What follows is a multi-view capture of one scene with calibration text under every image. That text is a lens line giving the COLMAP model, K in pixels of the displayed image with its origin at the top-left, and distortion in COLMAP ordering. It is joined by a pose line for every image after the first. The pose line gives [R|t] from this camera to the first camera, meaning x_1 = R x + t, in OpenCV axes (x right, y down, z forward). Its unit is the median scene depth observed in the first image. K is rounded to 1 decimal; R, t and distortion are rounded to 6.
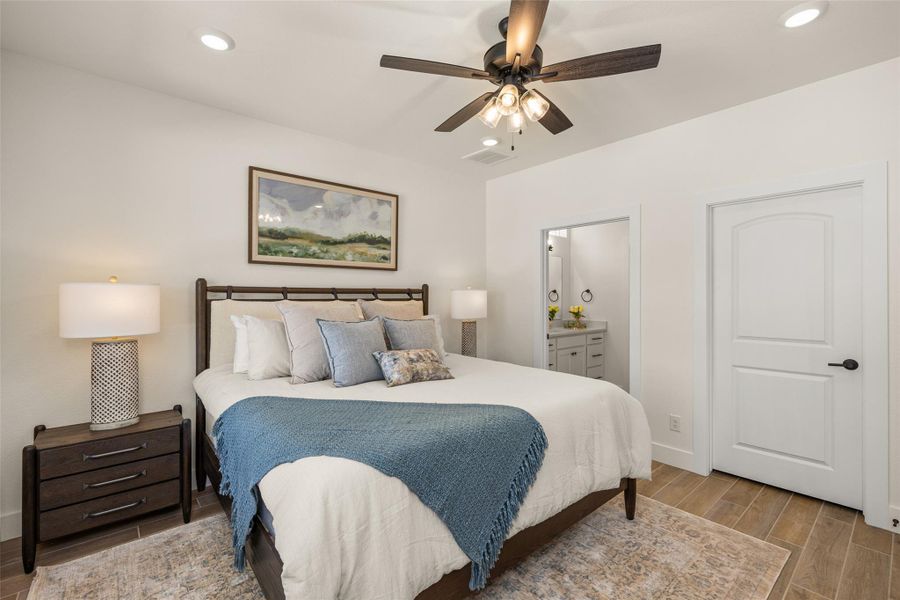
lens RADIAL K [[407.7, 0, 450.0], [0, 407.7, 300.0], [0, 0, 1]] dist [-0.004012, -0.000092]
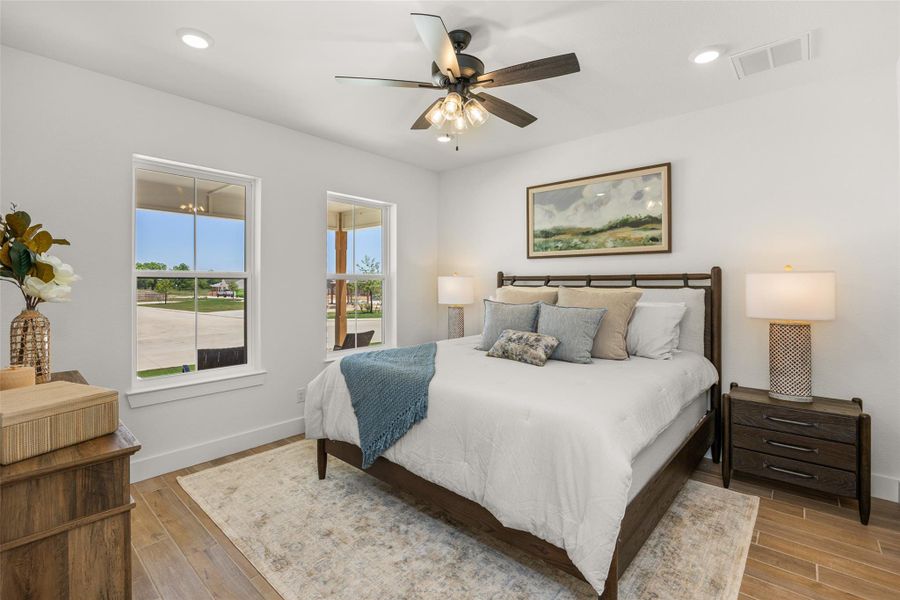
lens RADIAL K [[416.7, 0, 438.3], [0, 416.7, 287.1], [0, 0, 1]] dist [-0.011535, 0.000025]
pose [[0.103849, 0.007831, -0.994562, 0.751555], [-0.009424, 0.999932, 0.006890, -0.002884], [0.994548, 0.008657, 0.103916, 0.494119]]
